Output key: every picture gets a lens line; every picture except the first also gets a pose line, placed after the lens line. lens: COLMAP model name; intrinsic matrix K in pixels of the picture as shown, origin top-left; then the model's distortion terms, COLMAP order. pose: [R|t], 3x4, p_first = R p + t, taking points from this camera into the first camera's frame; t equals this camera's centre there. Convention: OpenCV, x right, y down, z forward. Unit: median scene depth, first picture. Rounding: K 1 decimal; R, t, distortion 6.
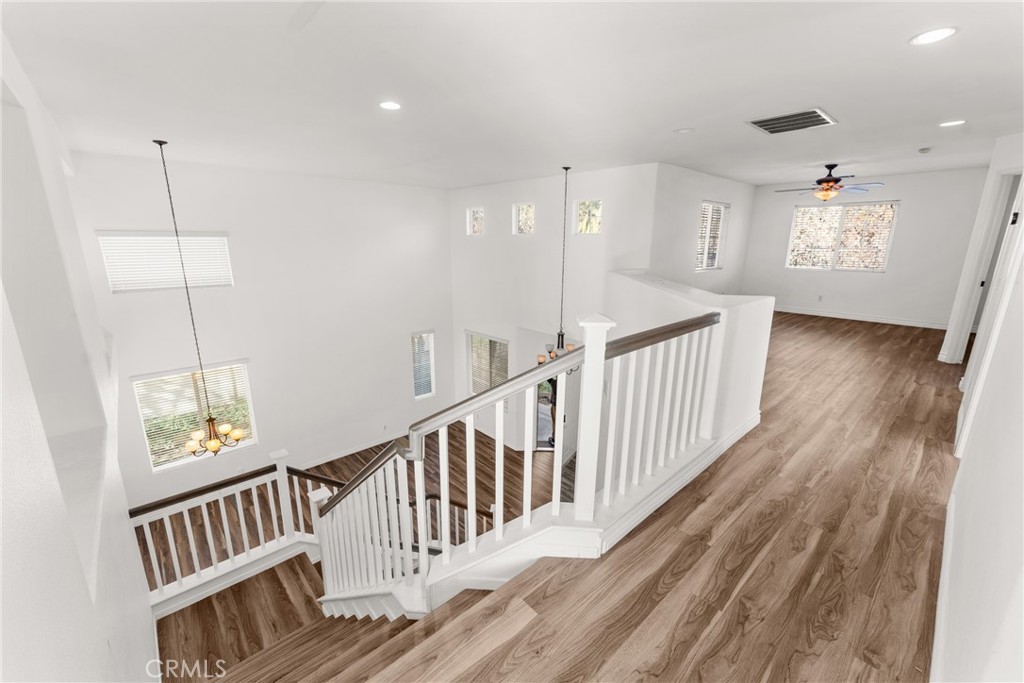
lens RADIAL K [[411.1, 0, 511.0], [0, 411.1, 341.1], [0, 0, 1]] dist [0.001243, 0.000094]
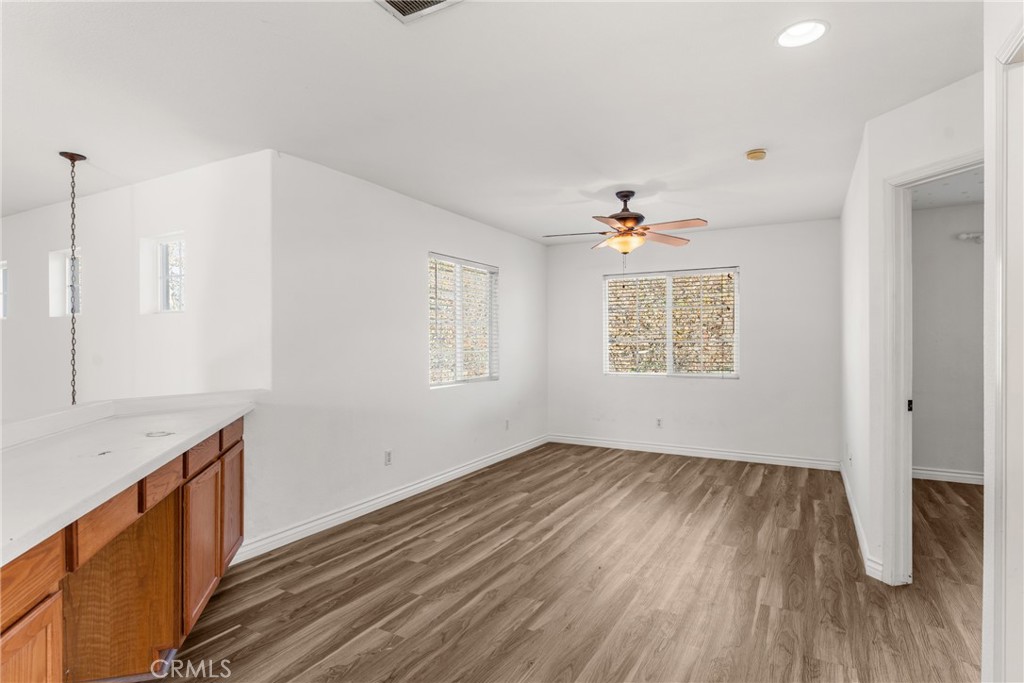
lens RADIAL K [[525.3, 0, 512.0], [0, 525.3, 341.5], [0, 0, 1]] dist [-0.001732, -0.000442]
pose [[0.948945, -0.008163, 0.315335, 0.407561], [0.082290, 0.971457, -0.222486, -0.088015], [-0.304519, 0.237076, 0.922531, 0.440144]]
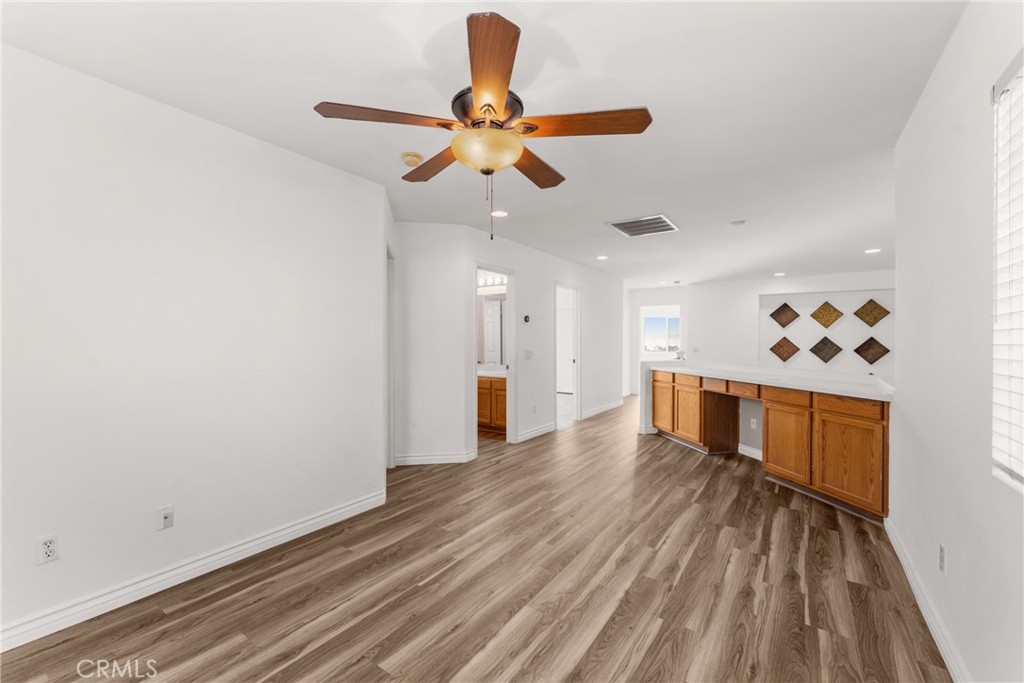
lens RADIAL K [[422.2, 0, 512.0], [0, 422.2, 341.5], [0, 0, 1]] dist [0.000526, 0.000125]
pose [[-0.973785, -0.008632, -0.227305, 0.836992], [-0.062634, 0.970826, 0.231460, -0.307277], [0.218676, 0.239630, -0.945917, 1.355361]]
